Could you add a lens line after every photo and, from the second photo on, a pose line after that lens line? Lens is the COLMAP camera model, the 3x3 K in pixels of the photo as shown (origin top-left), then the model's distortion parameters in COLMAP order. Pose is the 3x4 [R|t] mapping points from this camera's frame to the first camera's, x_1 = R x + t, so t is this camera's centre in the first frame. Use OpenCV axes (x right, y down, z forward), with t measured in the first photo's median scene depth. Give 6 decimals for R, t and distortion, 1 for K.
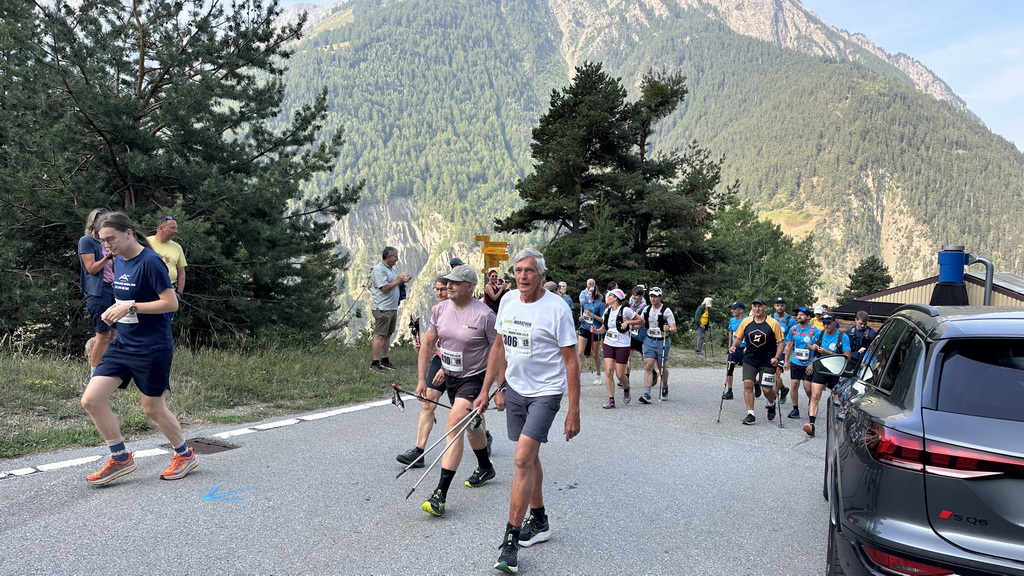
lens RADIAL K [[722.4, 0, 508.3], [0, 722.4, 301.5], [0, 0, 1]] dist [0.057824, -0.068169]
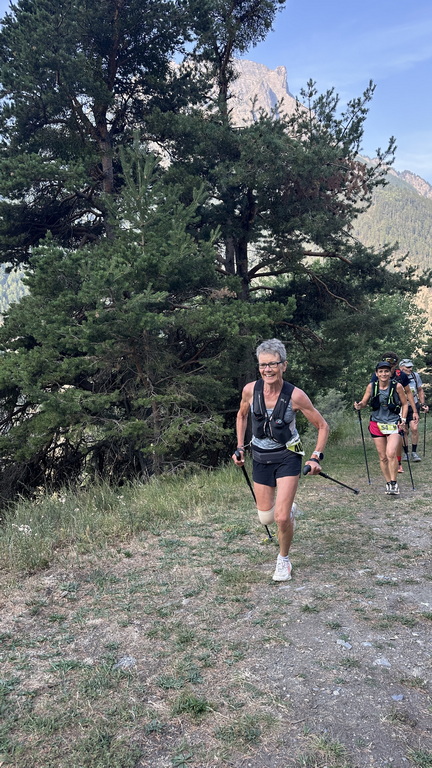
lens RADIAL K [[541.8, 0, 211.6], [0, 541.8, 386.5], [0, 0, 1]] dist [0.057824, -0.068169]
pose [[0.986730, -0.106089, 0.122917, 0.127811], [0.103343, 0.994237, 0.028521, -0.004426], [-0.125234, -0.015440, 0.992007, 0.728878]]
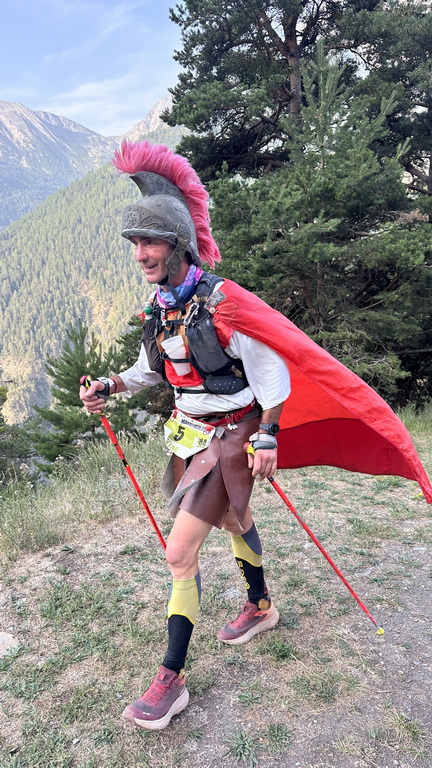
lens RADIAL K [[541.8, 0, 211.8], [0, 541.8, 386.7], [0, 0, 1]] dist [0.057824, -0.068169]
pose [[0.967261, -0.059398, -0.246734, 0.146340], [0.089991, 0.989325, 0.114620, -0.003900], [0.237292, -0.133072, 0.962281, 0.735099]]
